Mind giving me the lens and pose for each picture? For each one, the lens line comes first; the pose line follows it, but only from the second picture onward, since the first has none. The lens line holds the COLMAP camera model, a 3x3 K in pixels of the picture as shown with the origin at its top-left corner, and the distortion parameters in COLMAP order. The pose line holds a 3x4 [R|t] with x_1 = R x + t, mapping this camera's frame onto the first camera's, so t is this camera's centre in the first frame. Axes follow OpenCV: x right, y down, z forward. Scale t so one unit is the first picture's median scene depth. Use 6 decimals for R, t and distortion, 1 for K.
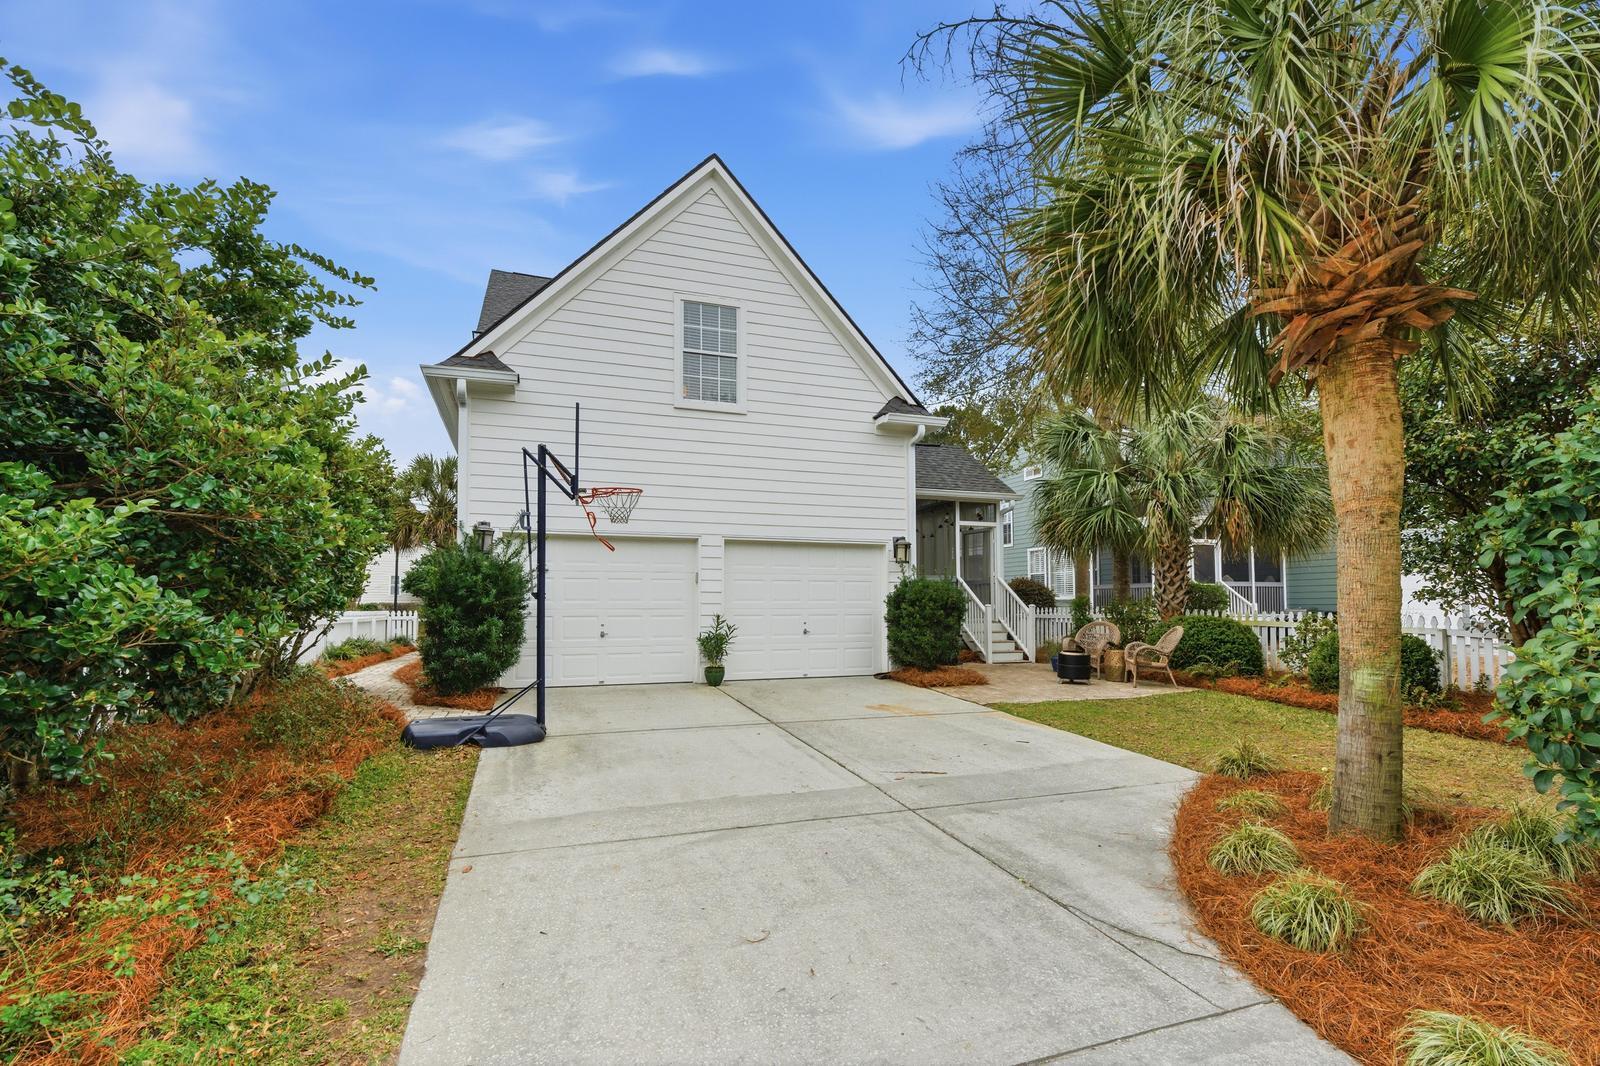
lens RADIAL K [[710.9, 0, 794.6], [0, 710.9, 569.7], [0, 0, 1]] dist [-0.000741, 0.002350]
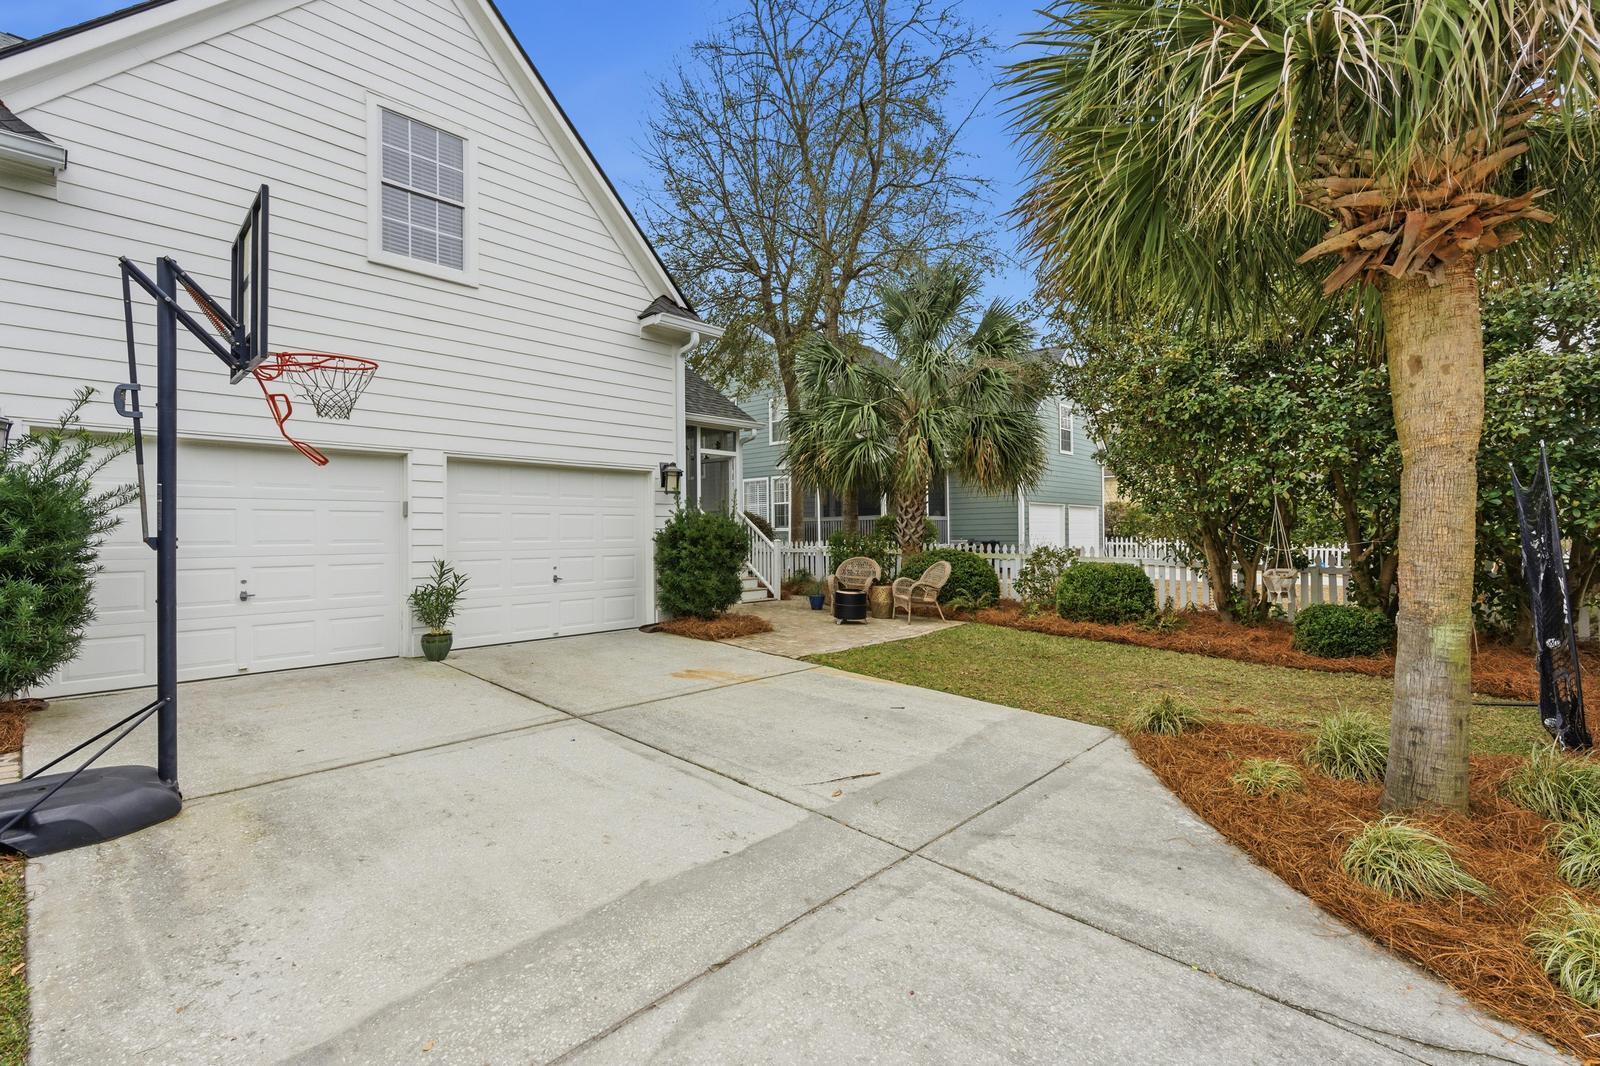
lens RADIAL K [[710.9, 0, 790.9], [0, 710.9, 520.5], [0, 0, 1]] dist [-0.000741, 0.002350]
pose [[0.893614, 0.001733, 0.448832, -0.126859], [-0.014292, 0.999595, 0.024595, -0.000376], [-0.448608, -0.028393, 0.893278, 0.221993]]
